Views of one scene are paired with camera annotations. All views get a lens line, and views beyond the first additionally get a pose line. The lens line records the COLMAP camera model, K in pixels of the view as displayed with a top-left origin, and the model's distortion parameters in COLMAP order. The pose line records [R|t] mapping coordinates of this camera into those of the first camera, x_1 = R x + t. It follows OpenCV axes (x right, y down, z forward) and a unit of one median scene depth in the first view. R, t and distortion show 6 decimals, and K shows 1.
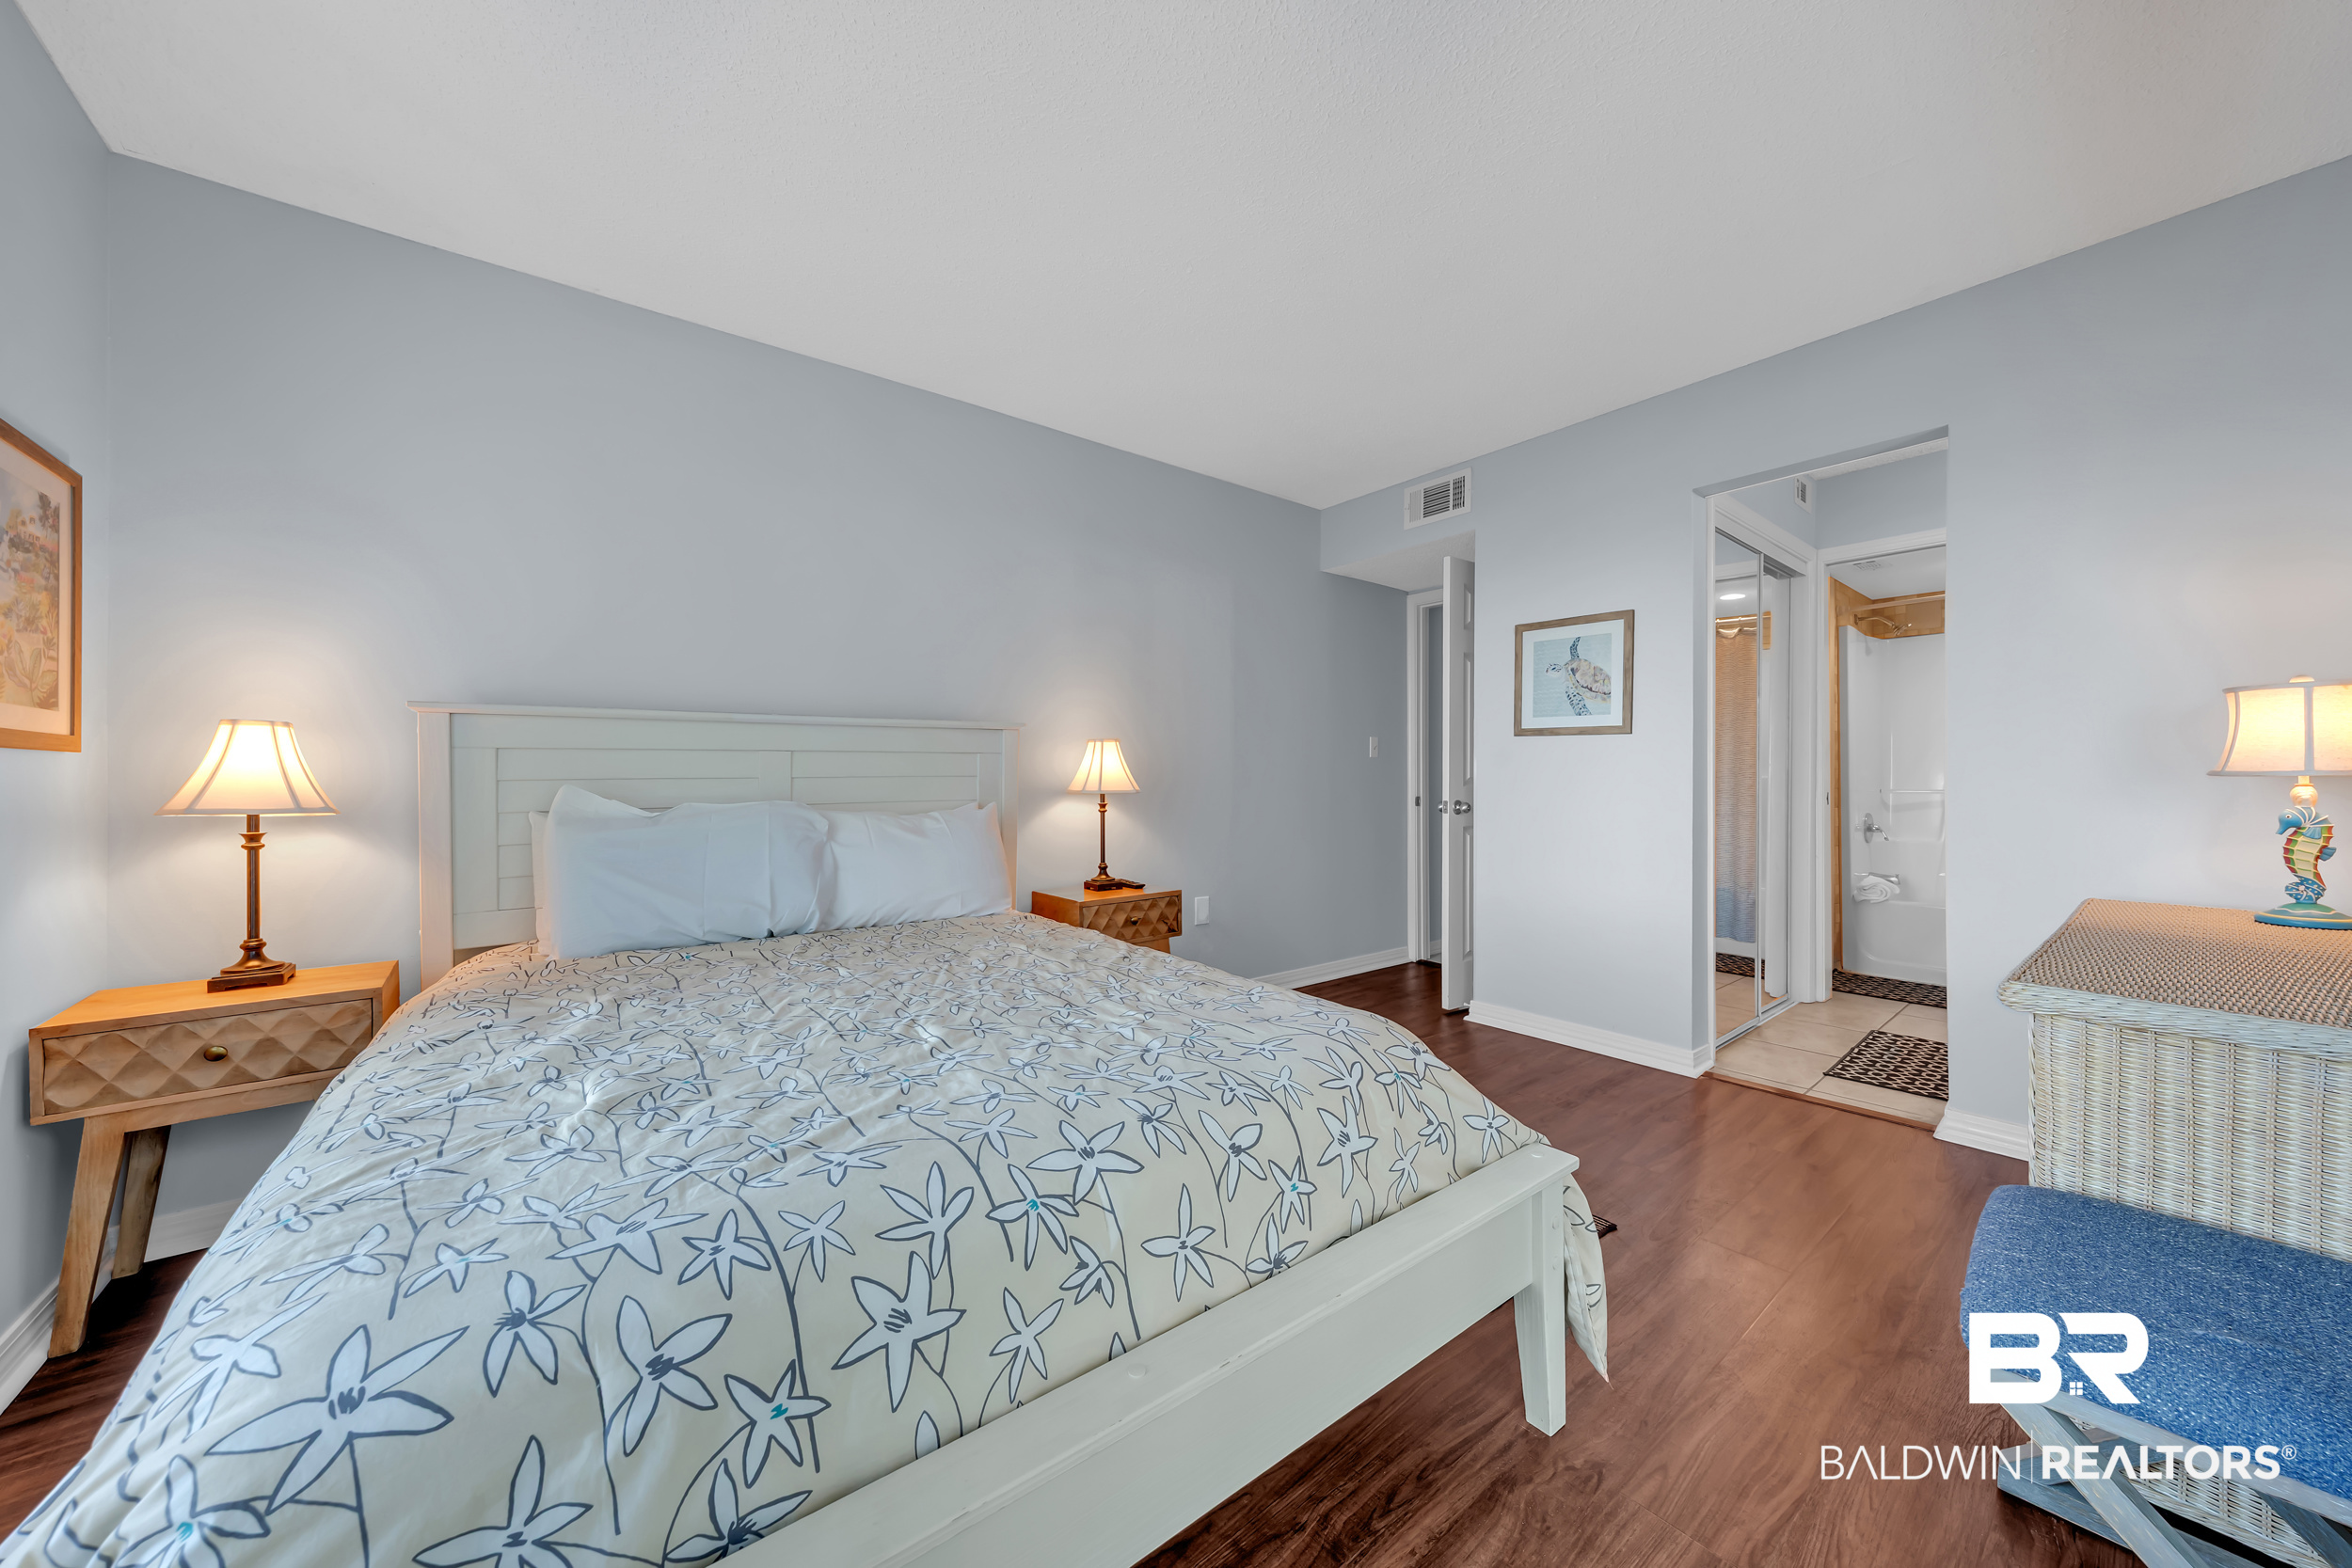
lens RADIAL K [[680.8, 0, 1180.8], [0, 680.8, 781.6], [0, 0, 1]] dist [-0.000017, -0.000019]
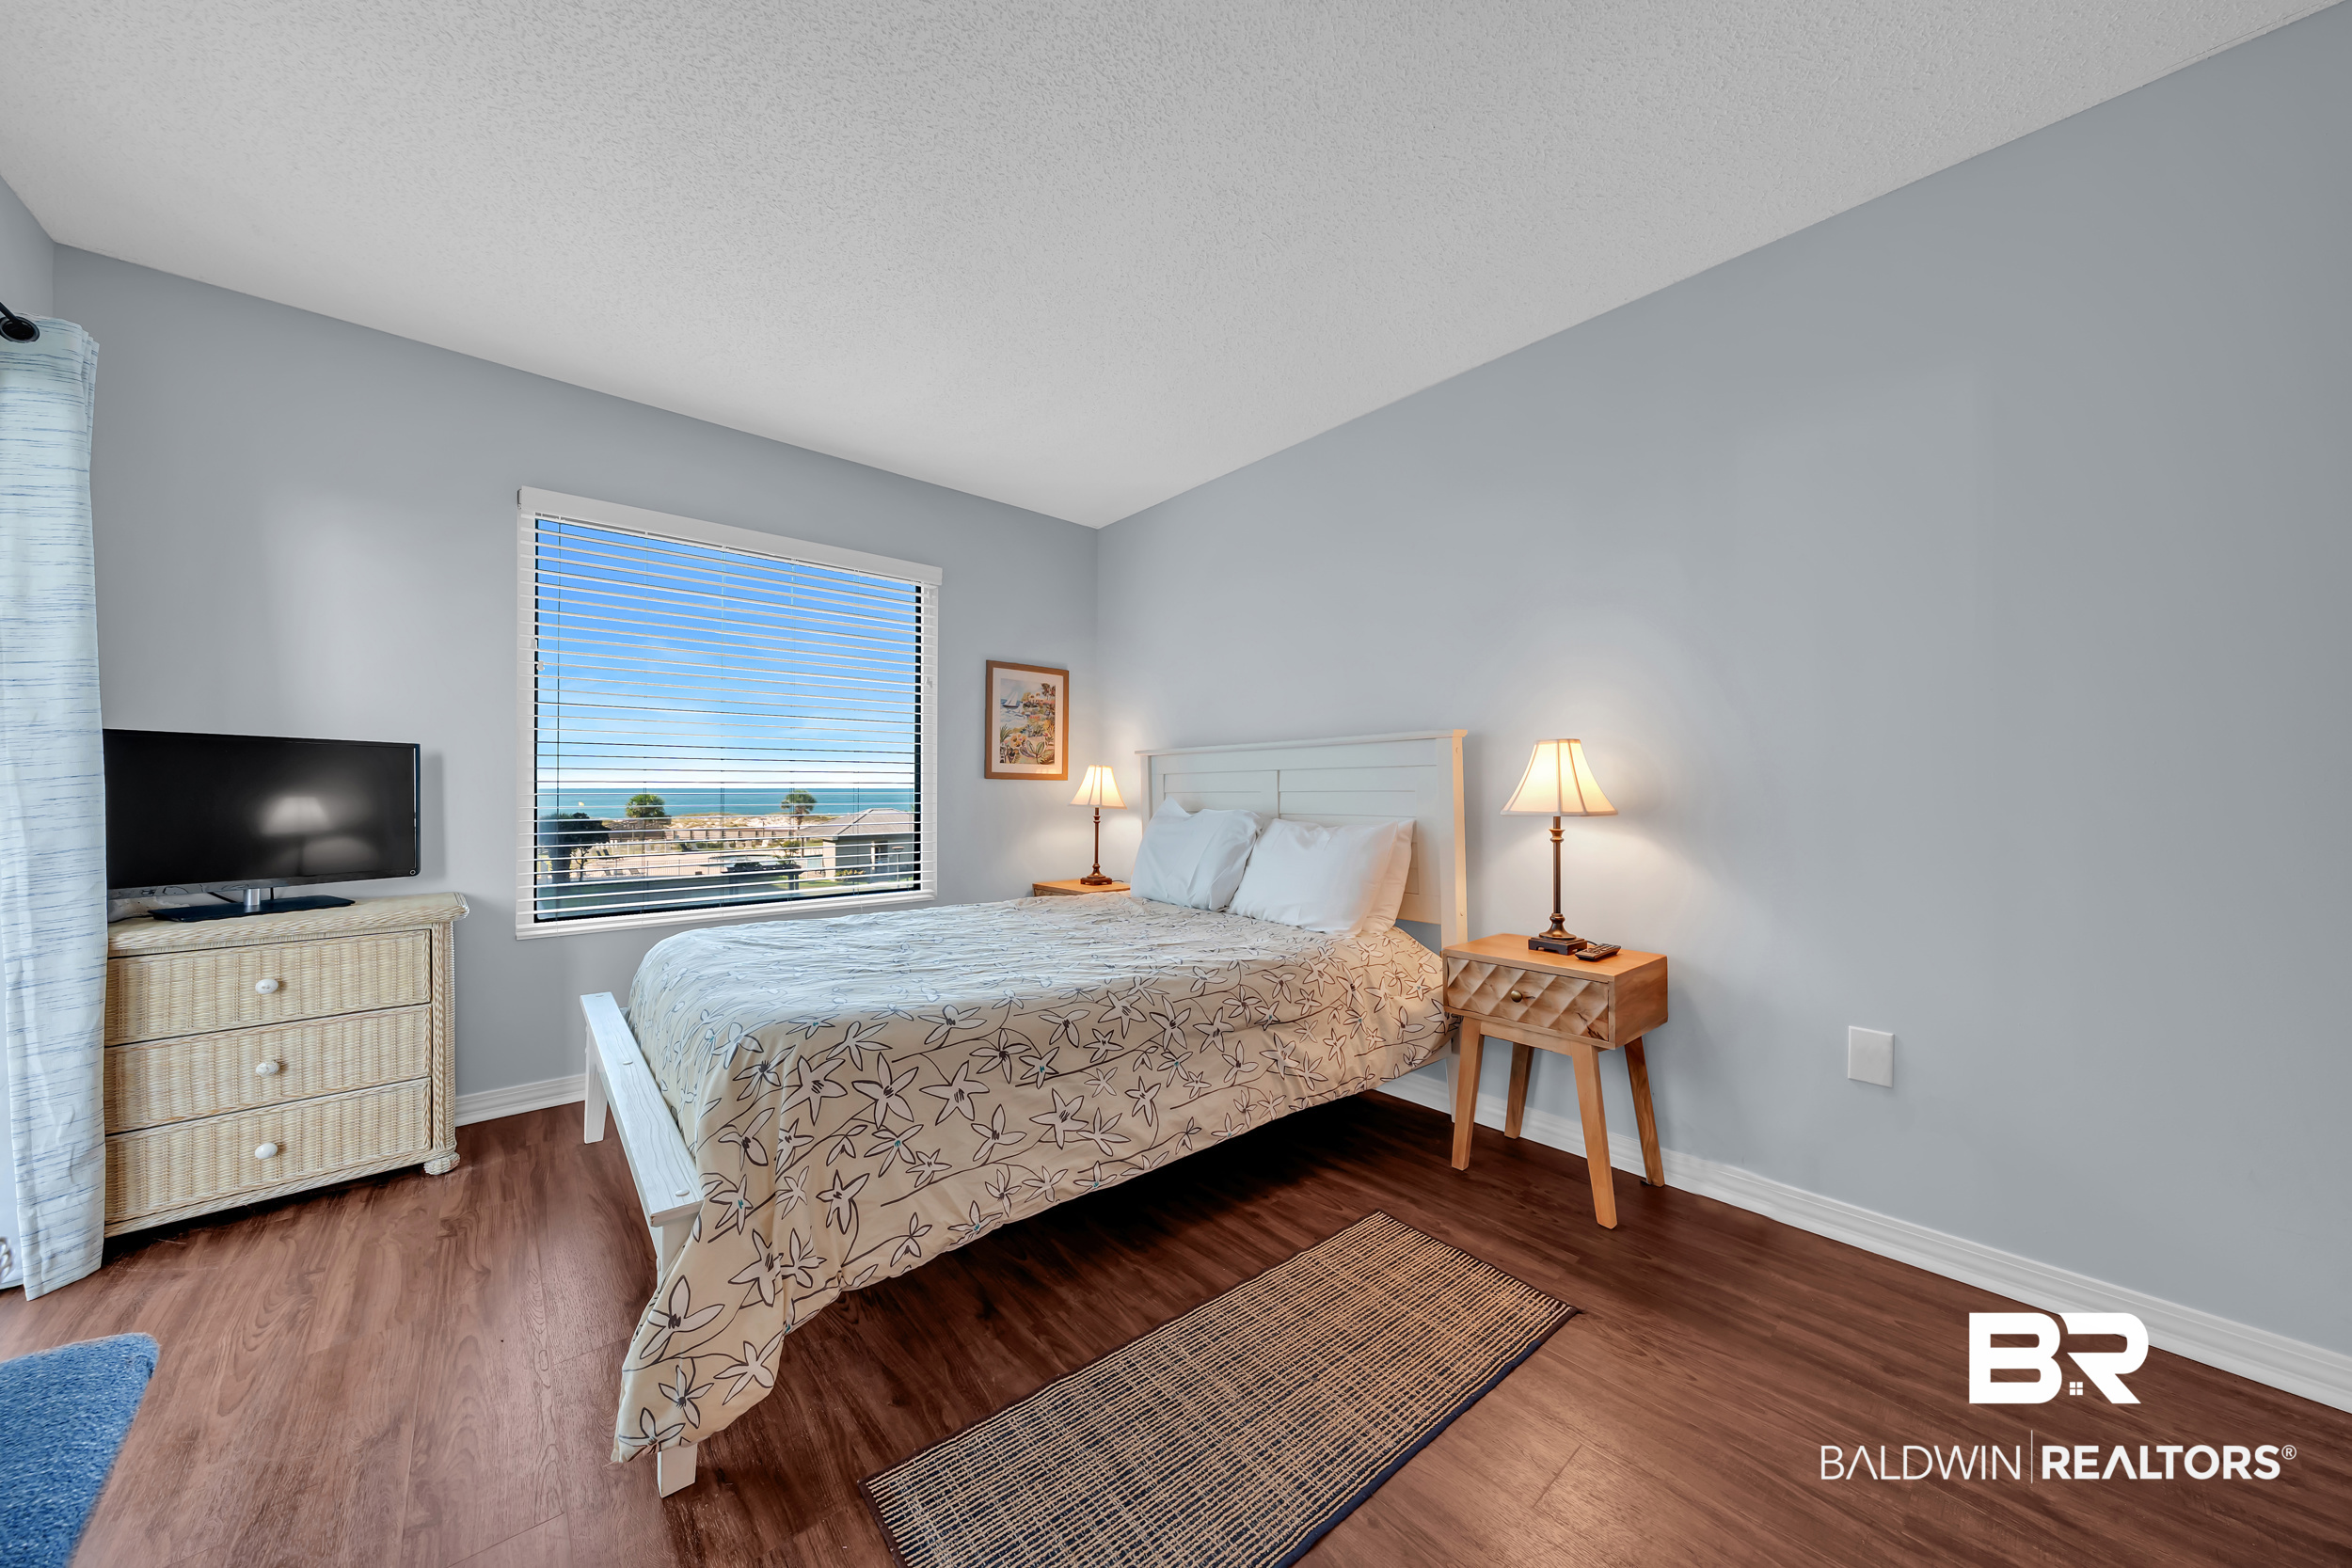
lens RADIAL K [[988.3, 0, 1179.2], [0, 988.3, 781.9], [0, 0, 1]] dist [0.000145, -0.000001]
pose [[0.019341, -0.000751, -0.999813, 0.905799], [-0.003695, 0.999993, -0.000823, -0.015456], [0.999806, 0.003711, 0.019338, 0.599770]]
